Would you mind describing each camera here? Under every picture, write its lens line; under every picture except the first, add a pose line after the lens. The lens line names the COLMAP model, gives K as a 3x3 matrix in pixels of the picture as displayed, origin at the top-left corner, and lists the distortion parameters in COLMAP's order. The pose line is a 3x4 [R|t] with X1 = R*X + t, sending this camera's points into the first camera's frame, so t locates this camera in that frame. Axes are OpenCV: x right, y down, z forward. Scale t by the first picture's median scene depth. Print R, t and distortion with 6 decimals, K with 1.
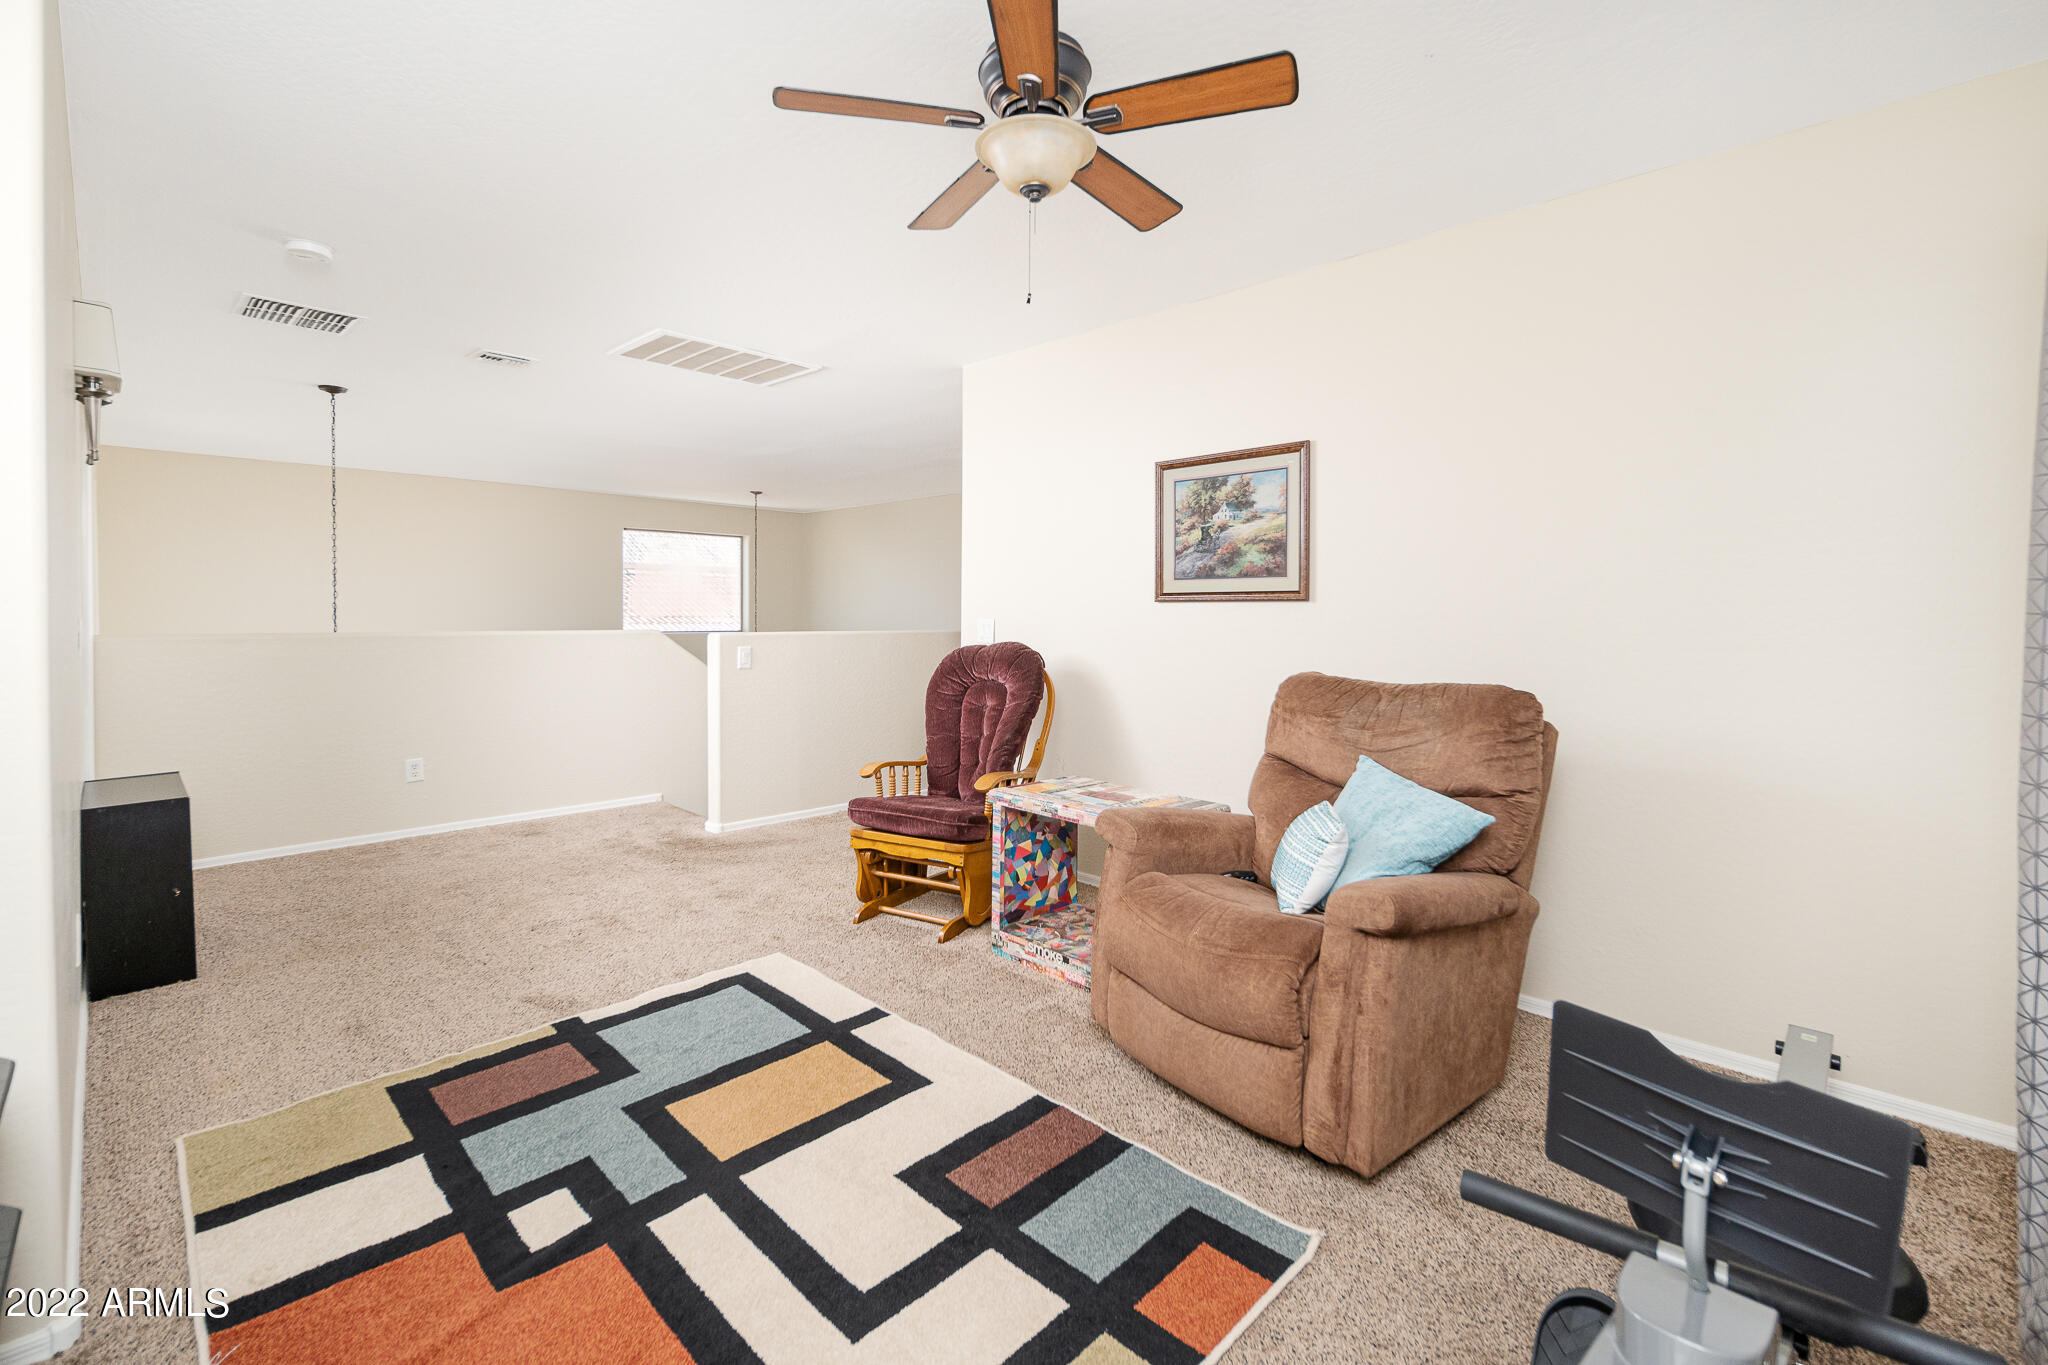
lens RADIAL K [[887.6, 0, 1018.7], [0, 887.6, 634.1], [0, 0, 1]] dist [0.000541, 0.000135]
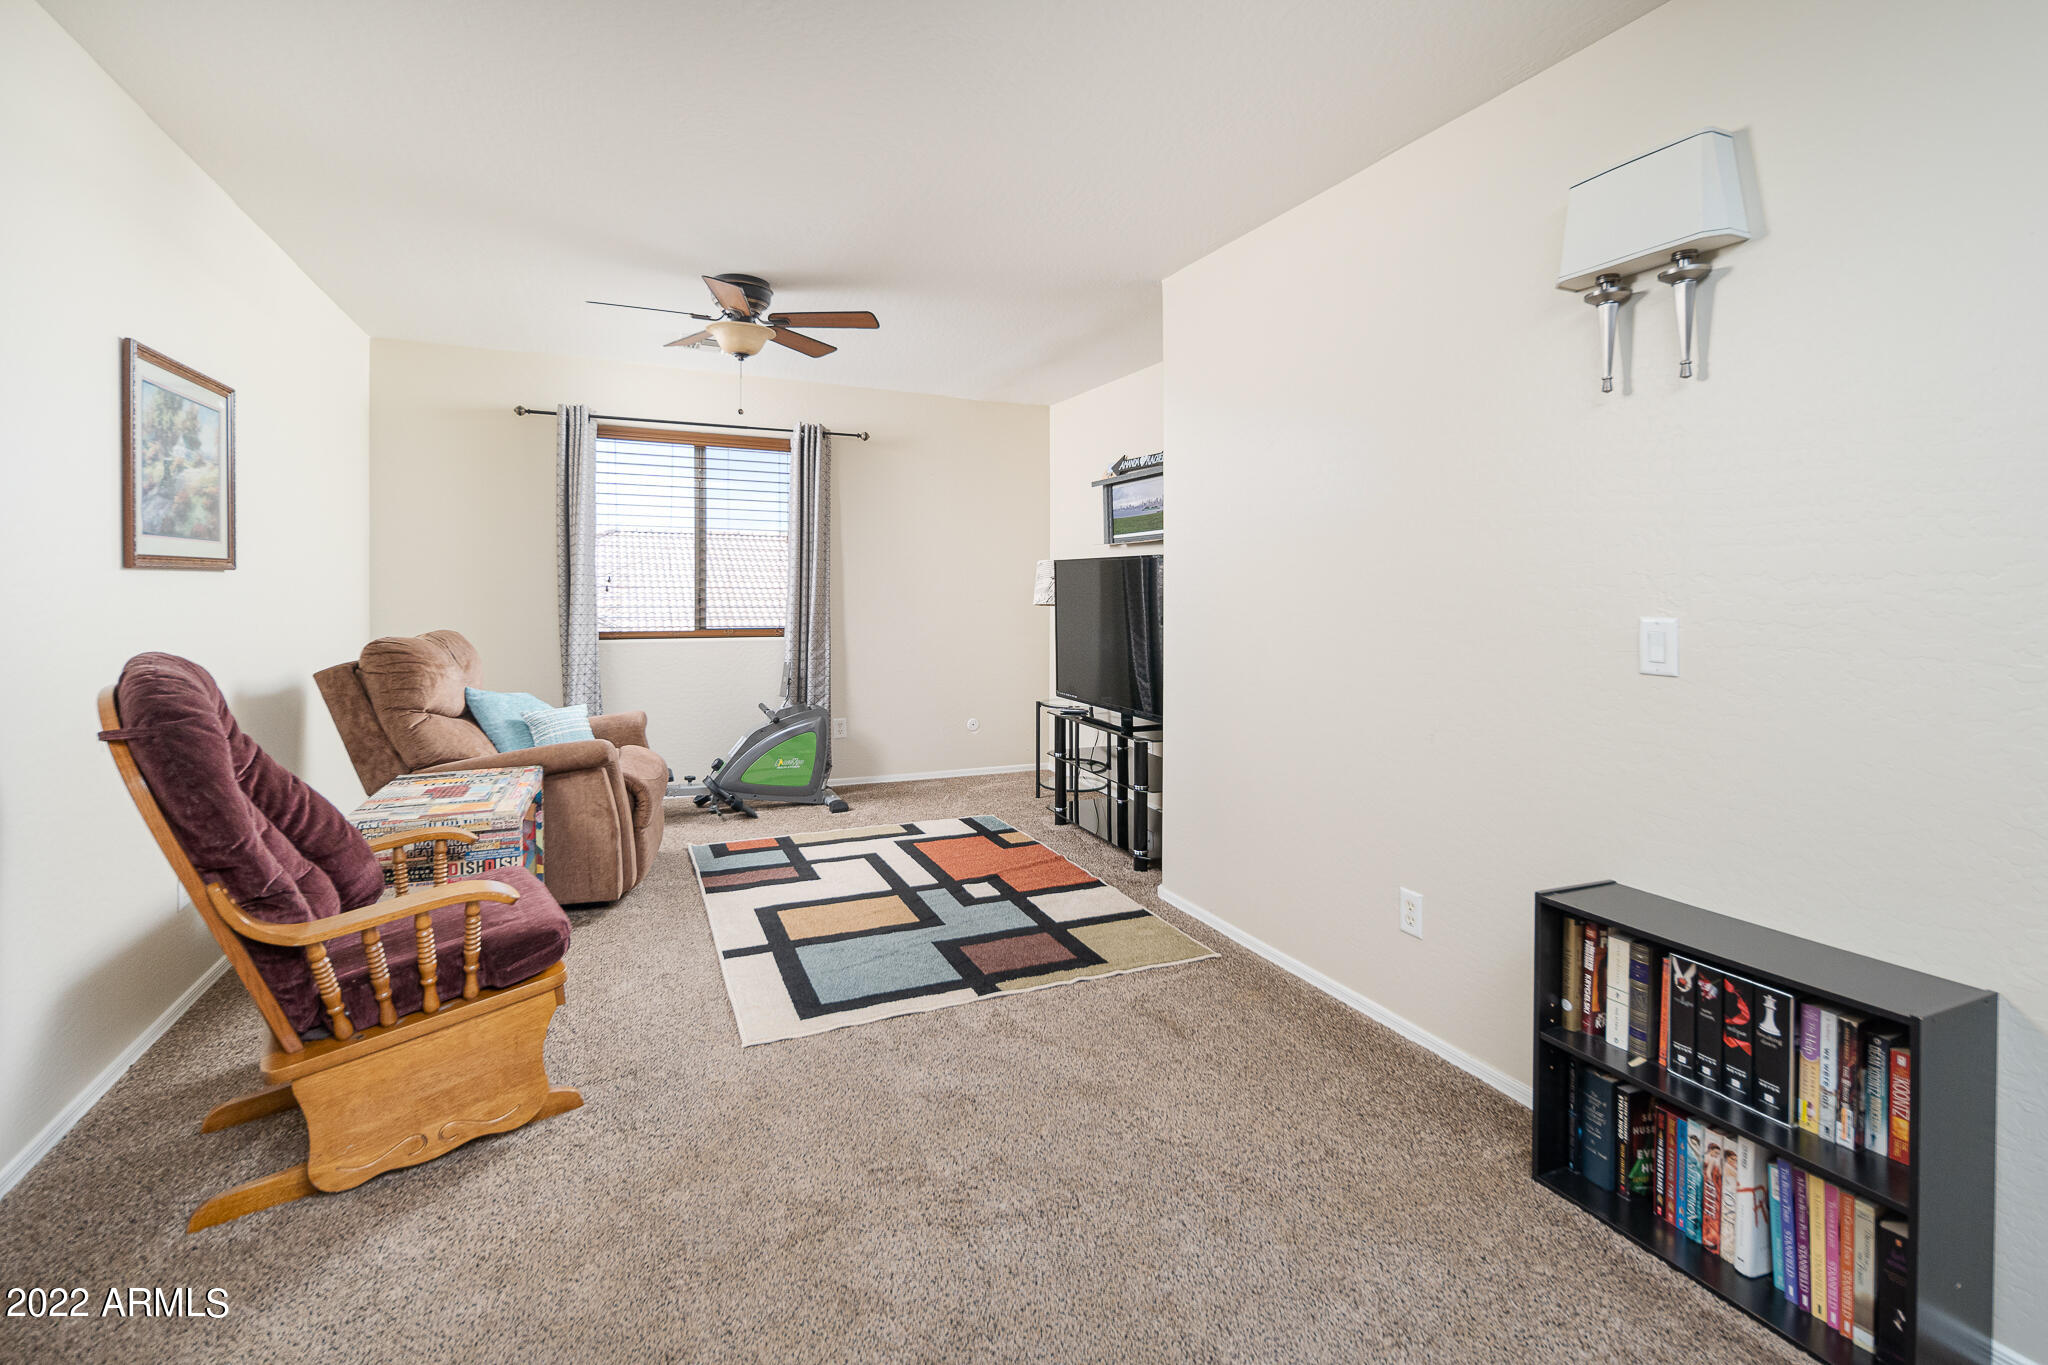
lens RADIAL K [[921.0, 0, 1024.5], [0, 921.0, 586.6], [0, 0, 1]] dist [0.000058, -0.000046]
pose [[-0.933605, -0.015164, 0.357982, -0.891679], [-0.003838, 0.999470, 0.032328, -0.065087], [-0.358283, 0.028808, -0.933169, 1.900657]]
